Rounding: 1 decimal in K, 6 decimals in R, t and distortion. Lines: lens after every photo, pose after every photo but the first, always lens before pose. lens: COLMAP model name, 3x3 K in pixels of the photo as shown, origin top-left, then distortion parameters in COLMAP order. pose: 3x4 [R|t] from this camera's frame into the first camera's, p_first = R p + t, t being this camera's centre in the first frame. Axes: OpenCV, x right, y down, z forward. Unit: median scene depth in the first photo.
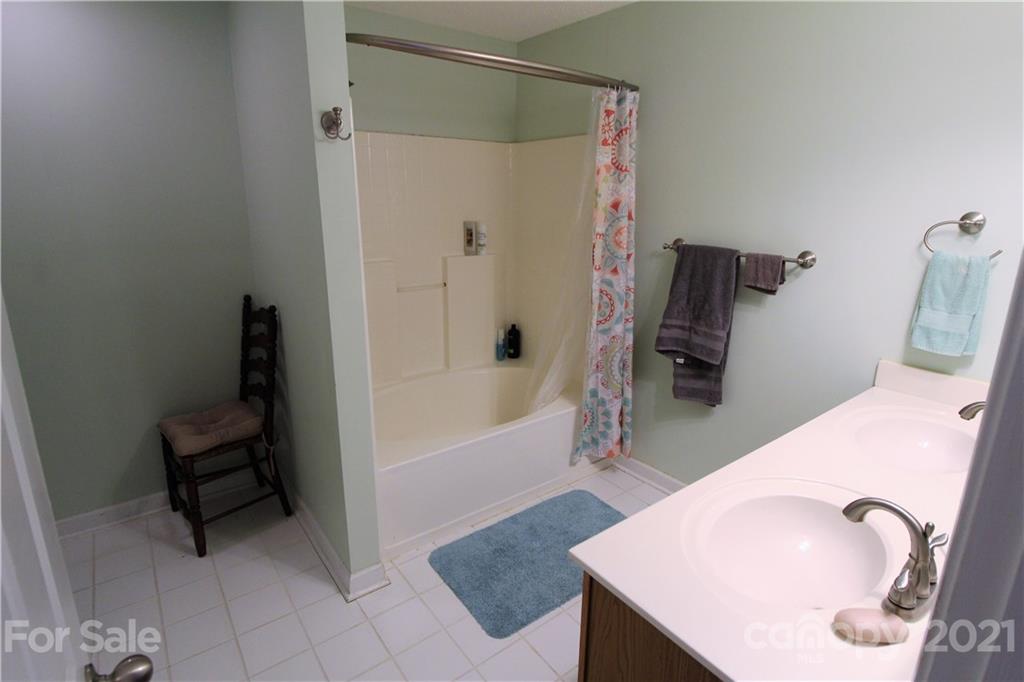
lens RADIAL K [[528.6, 0, 514.0], [0, 528.6, 338.6], [0, 0, 1]] dist [0.001502, -0.005165]
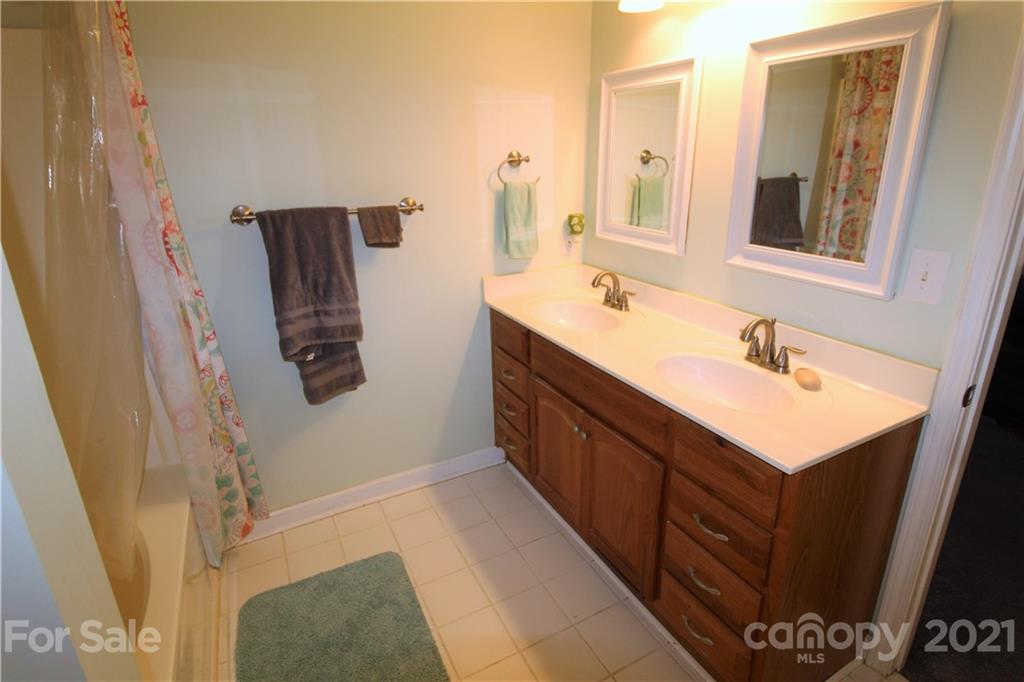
lens RADIAL K [[528.6, 0, 515.7], [0, 528.6, 336.0], [0, 0, 1]] dist [0.001502, -0.005165]
pose [[0.147344, -0.334526, 0.930797, -0.384093], [0.286631, 0.915128, 0.283521, -0.128508], [-0.946643, 0.225020, 0.230724, 0.534731]]
